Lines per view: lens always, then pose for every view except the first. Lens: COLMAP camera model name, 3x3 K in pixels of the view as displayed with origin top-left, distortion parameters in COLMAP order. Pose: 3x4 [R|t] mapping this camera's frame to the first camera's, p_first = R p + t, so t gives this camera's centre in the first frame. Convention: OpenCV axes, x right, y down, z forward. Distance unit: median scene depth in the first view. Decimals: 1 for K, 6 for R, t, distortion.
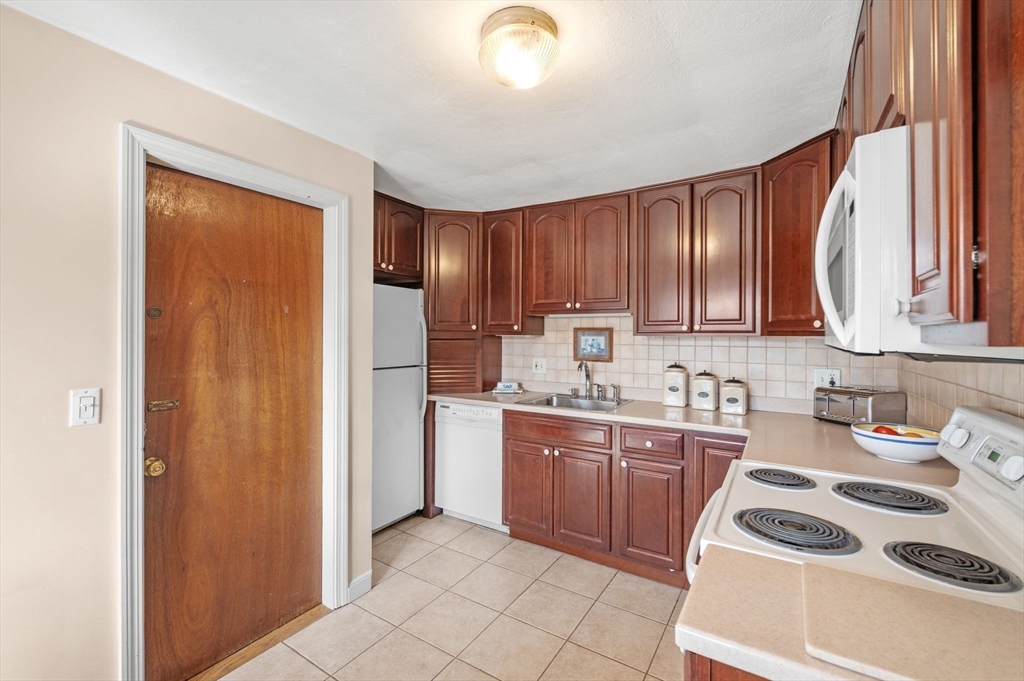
lens RADIAL K [[429.6, 0, 514.8], [0, 429.6, 335.0], [0, 0, 1]] dist [-0.008503, -0.000302]
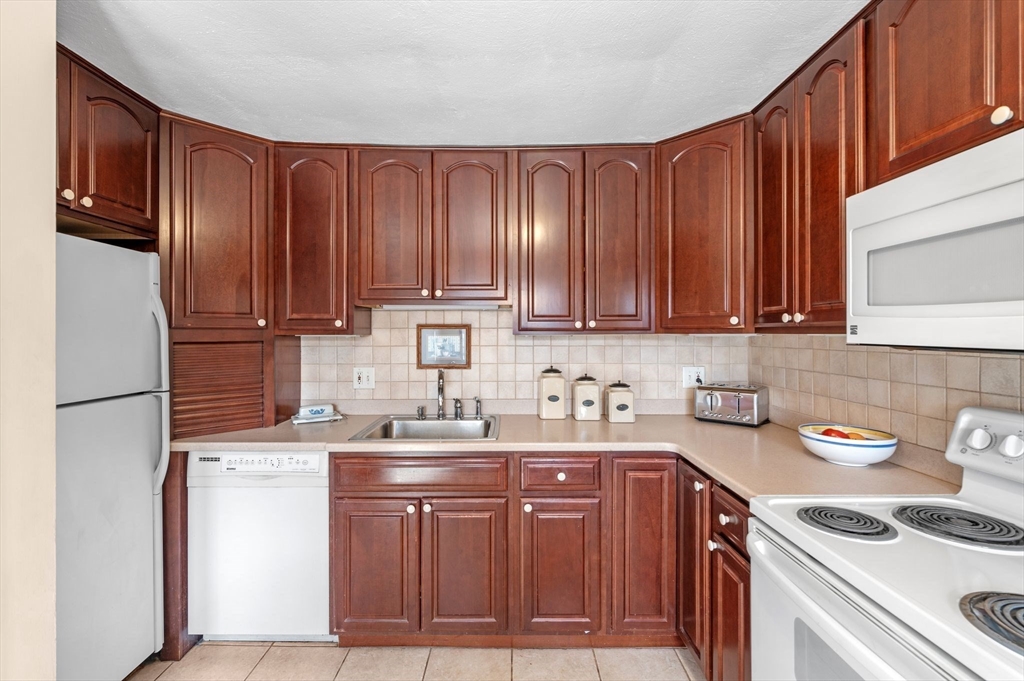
lens RADIAL K [[439.3, 0, 512.1], [0, 439.3, 332.7], [0, 0, 1]] dist [-0.004013, -0.000557]
pose [[0.850177, -0.005067, 0.526472, -0.127493], [0.005379, 0.999985, 0.000938, -0.002034], [-0.526469, 0.002035, 0.850192, 0.283926]]
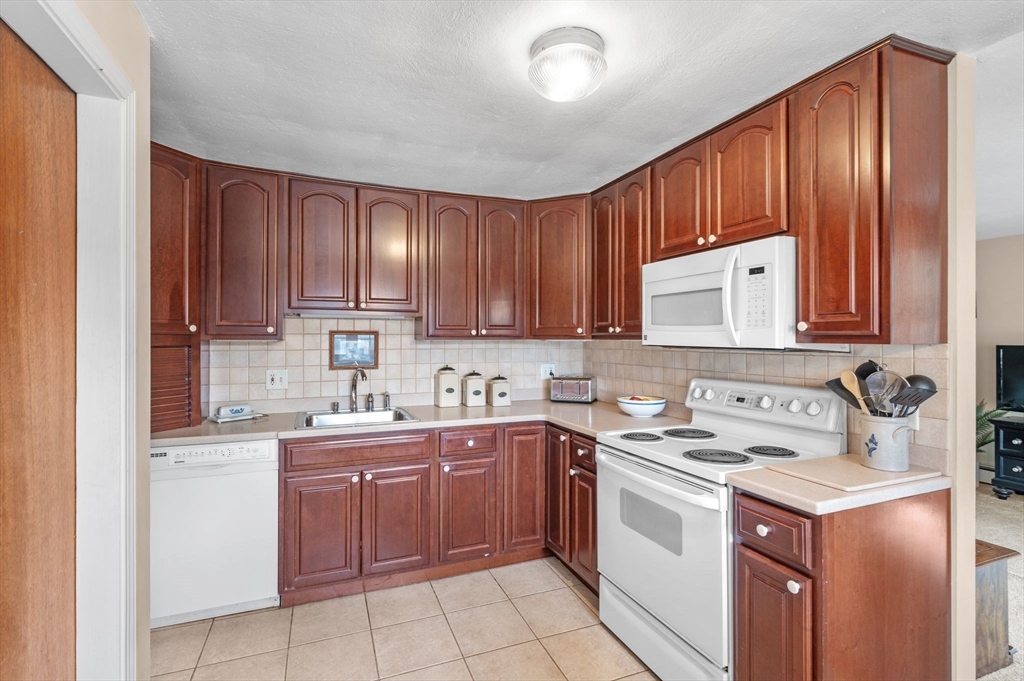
lens RADIAL K [[465.6, 0, 514.1], [0, 465.6, 337.0], [0, 0, 1]] dist [-0.002613, -0.000445]
pose [[0.586706, -0.000817, 0.809800, -0.406246], [0.001578, 0.999999, -0.000134, -0.003581], [-0.809799, 0.001356, 0.586706, 0.182678]]
